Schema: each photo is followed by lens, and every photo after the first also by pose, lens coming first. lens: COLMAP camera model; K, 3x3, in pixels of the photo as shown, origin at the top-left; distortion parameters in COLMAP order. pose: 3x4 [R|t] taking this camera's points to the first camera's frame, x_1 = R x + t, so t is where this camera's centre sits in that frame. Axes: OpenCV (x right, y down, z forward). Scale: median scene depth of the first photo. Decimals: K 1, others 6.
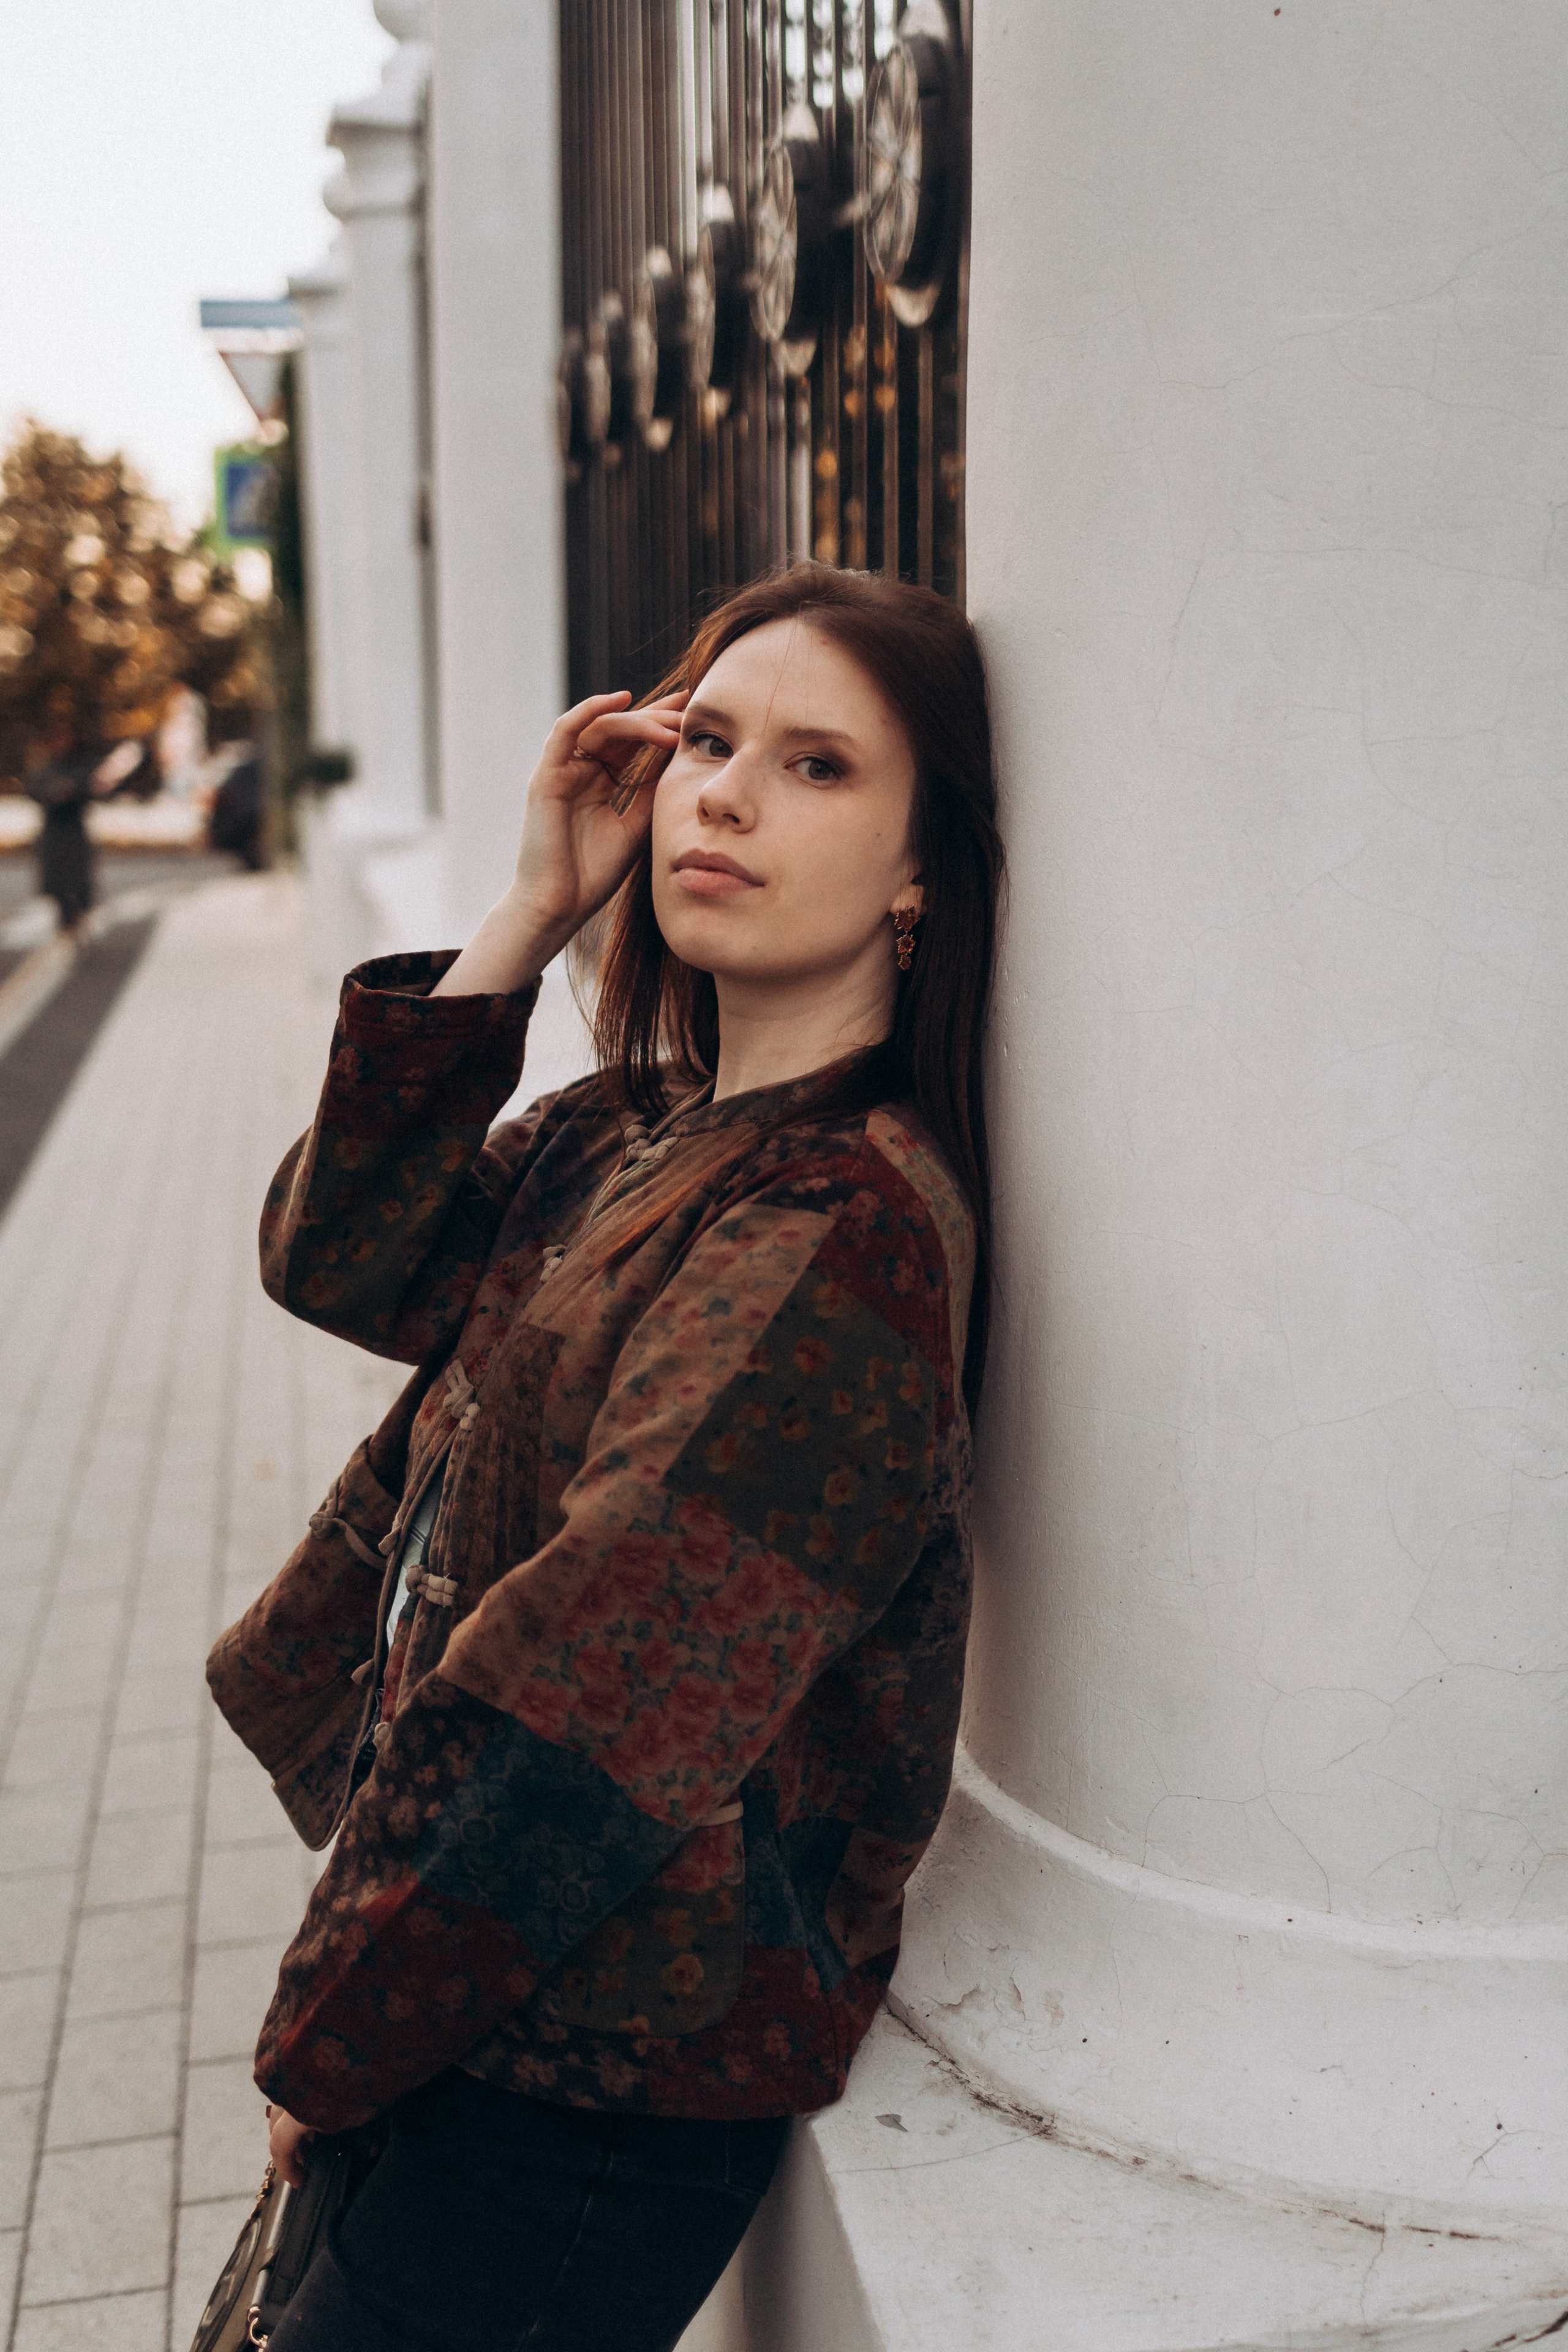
lens RADIAL K [[2628.9, 0, 784.0], [0, 2628.9, 1176.0], [0, 0, 1]] dist [0.085643, -0.248054]
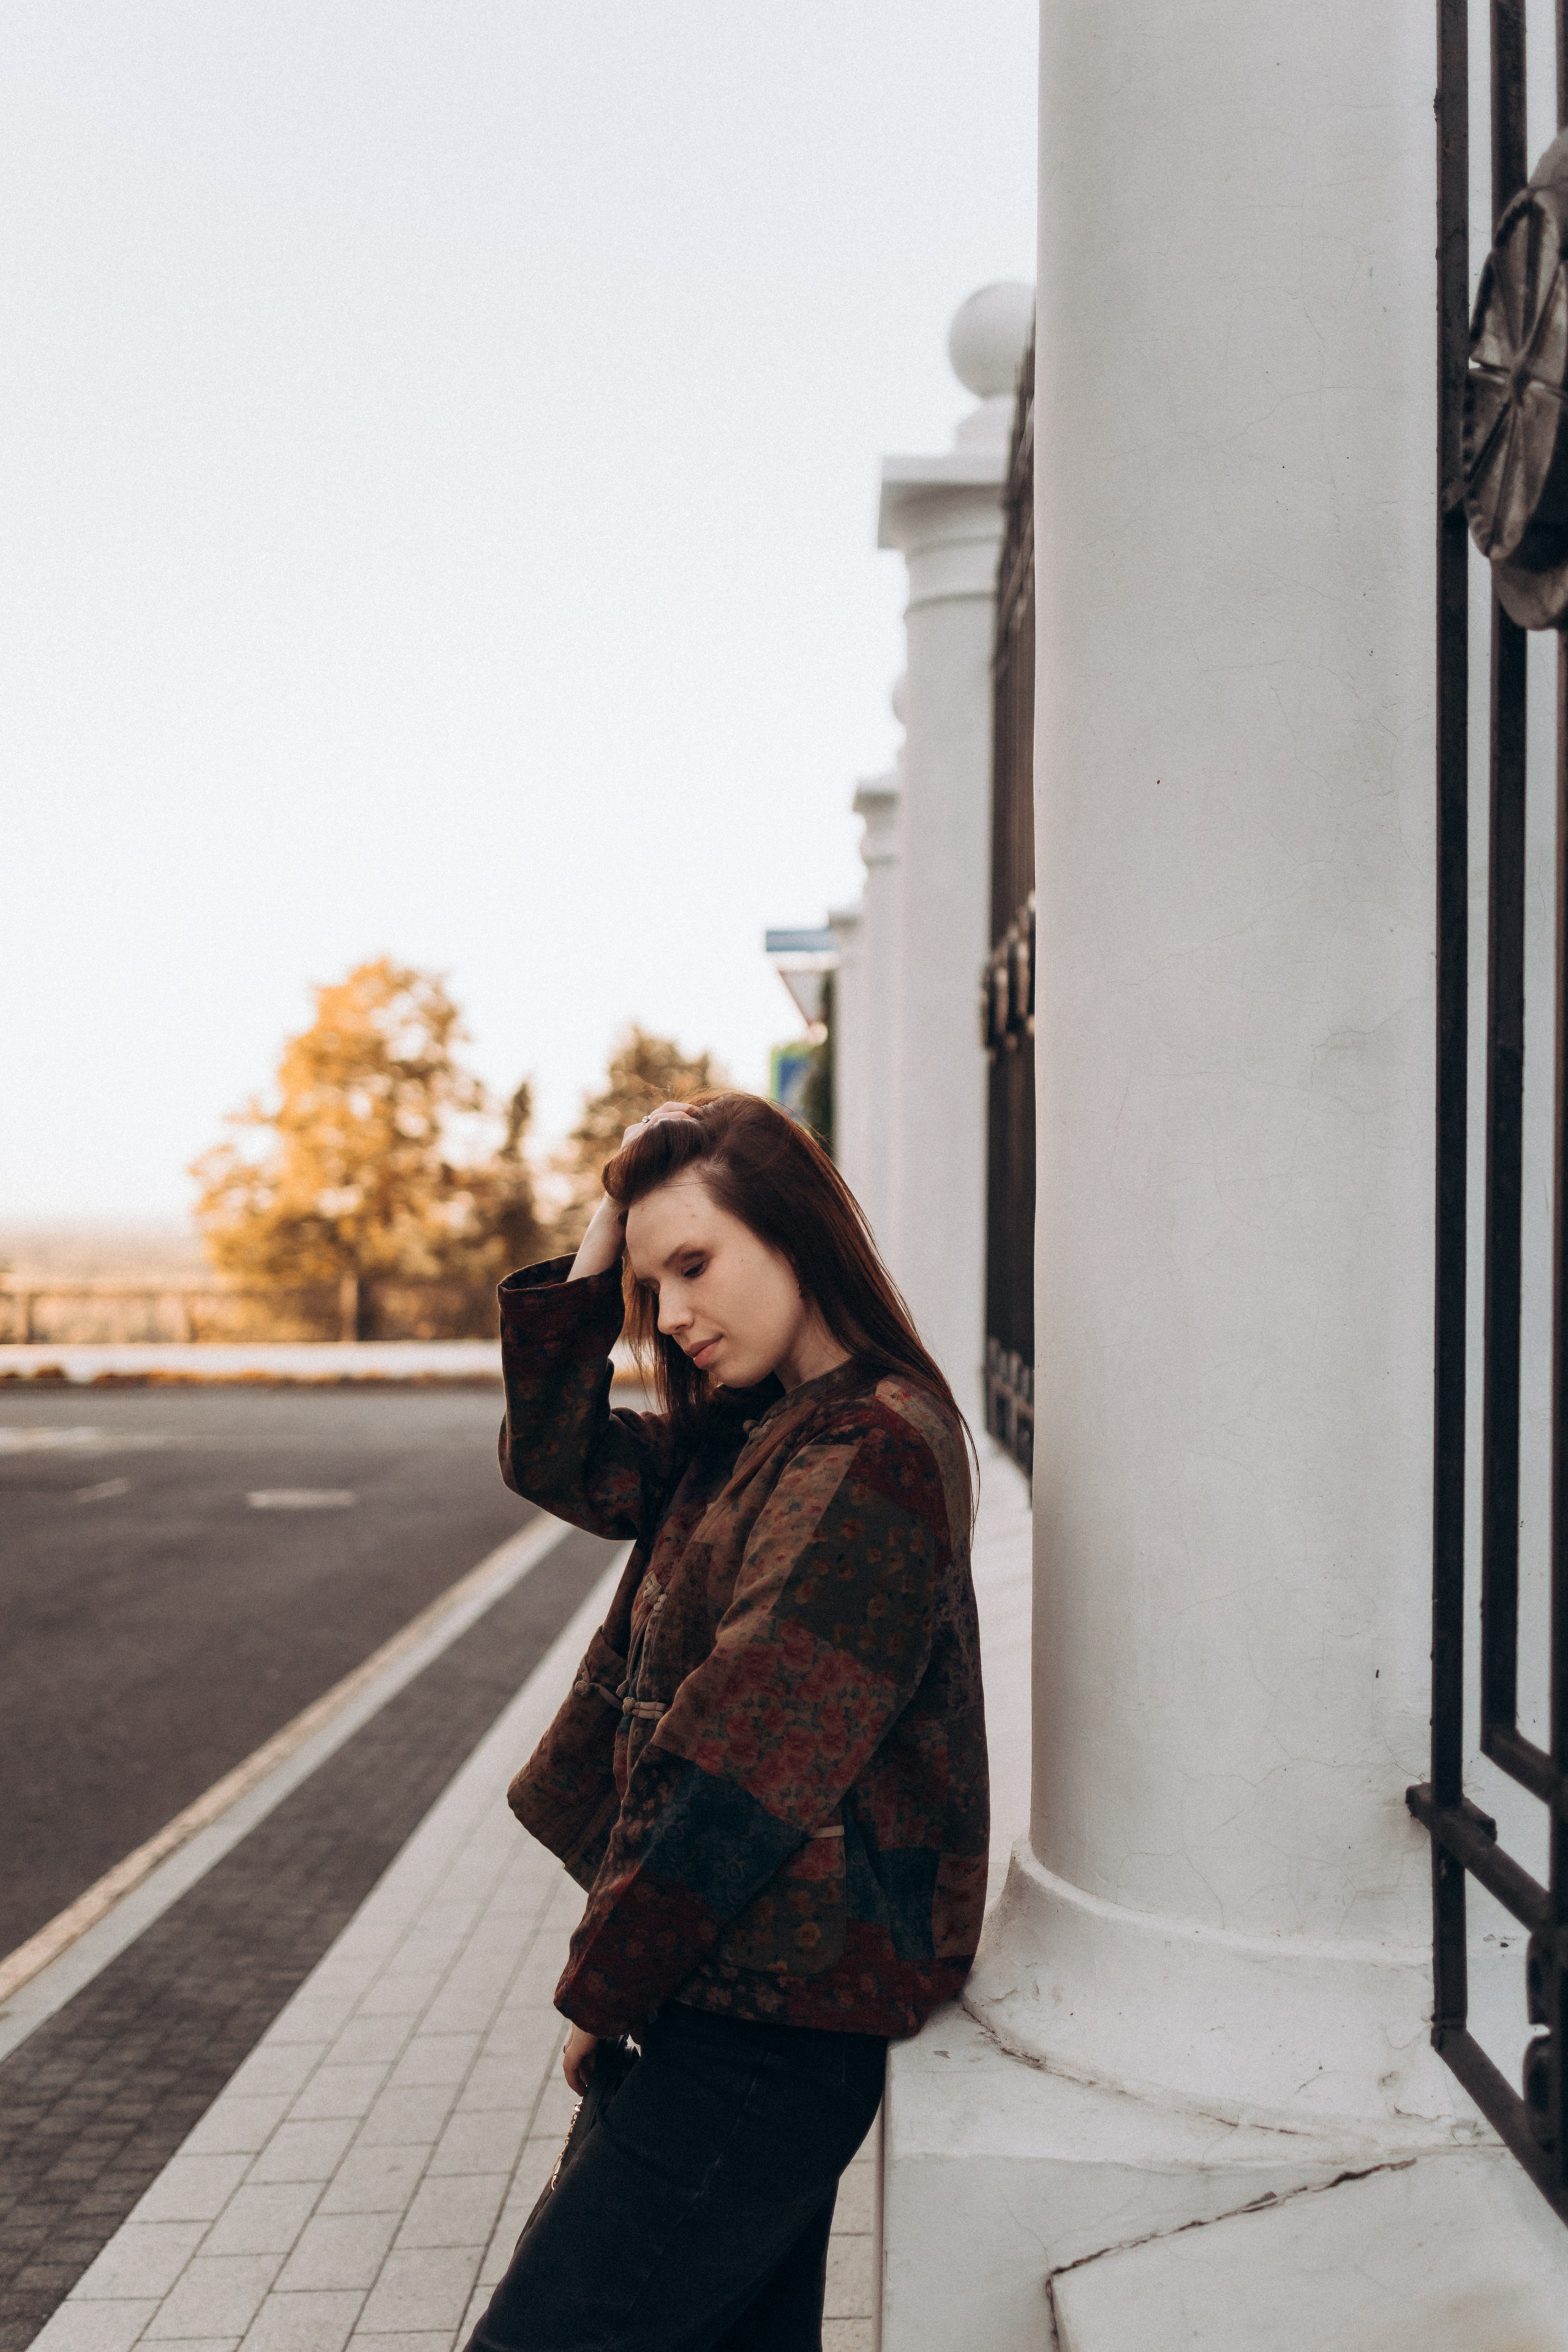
lens RADIAL K [[2436.4, 0, 784.0], [0, 2436.4, 1176.0], [0, 0, 1]] dist [0.069467, -0.209253]
pose [[0.978012, -0.000013, -0.208549, 0.253123], [-0.044623, 0.976827, -0.209326, 0.158786], [0.203719, 0.214029, 0.955348, -0.517173]]
